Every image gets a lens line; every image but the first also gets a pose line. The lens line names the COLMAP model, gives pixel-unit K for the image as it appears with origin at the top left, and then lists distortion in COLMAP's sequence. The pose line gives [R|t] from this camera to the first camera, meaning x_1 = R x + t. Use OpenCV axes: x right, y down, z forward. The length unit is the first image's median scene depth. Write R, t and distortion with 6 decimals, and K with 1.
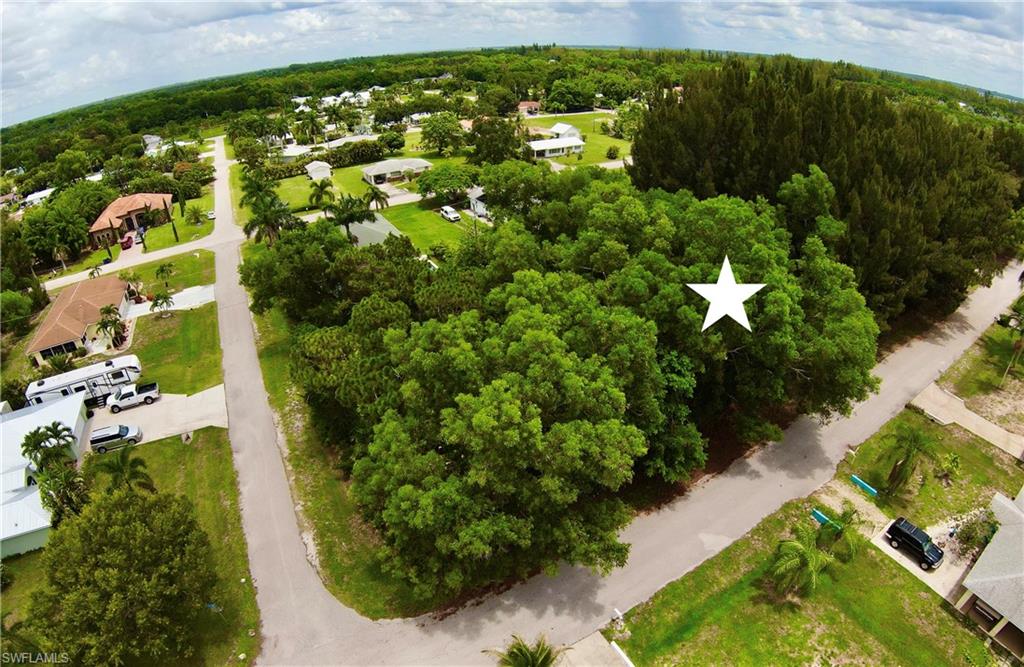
lens RADIAL K [[526.1, 0, 506.1], [0, 526.1, 343.5], [0, 0, 1]] dist [-0.195865, 0.035204]
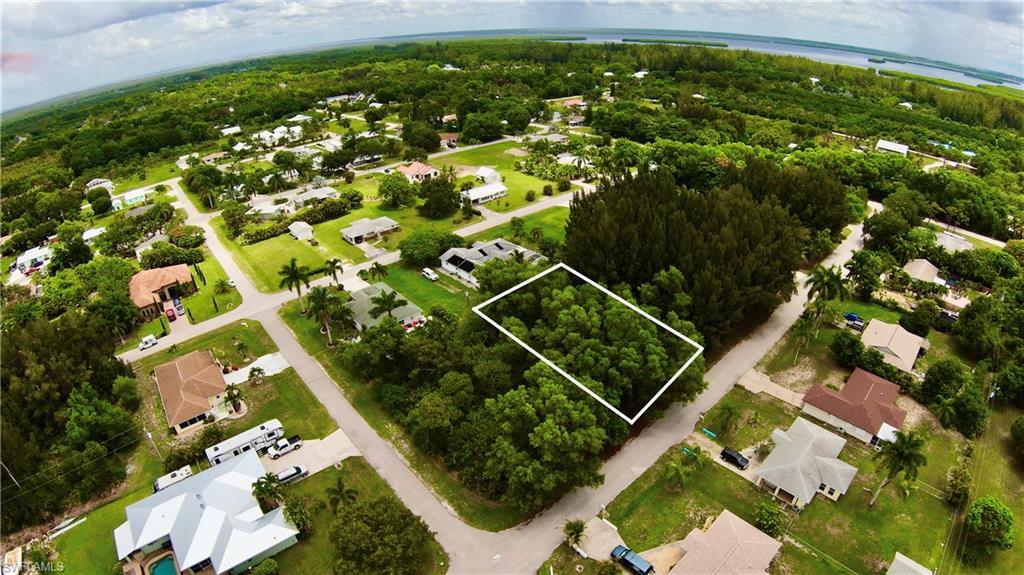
lens RADIAL K [[535.3, 0, 512.0], [0, 535.3, 287.5], [0, 0, 1]] dist [-0.203225, 0.035385]
pose [[0.976033, -0.109498, 0.188069, -0.457599], [0.117319, 0.992612, -0.030941, -0.386683], [-0.183292, 0.052263, 0.981668, -1.158210]]
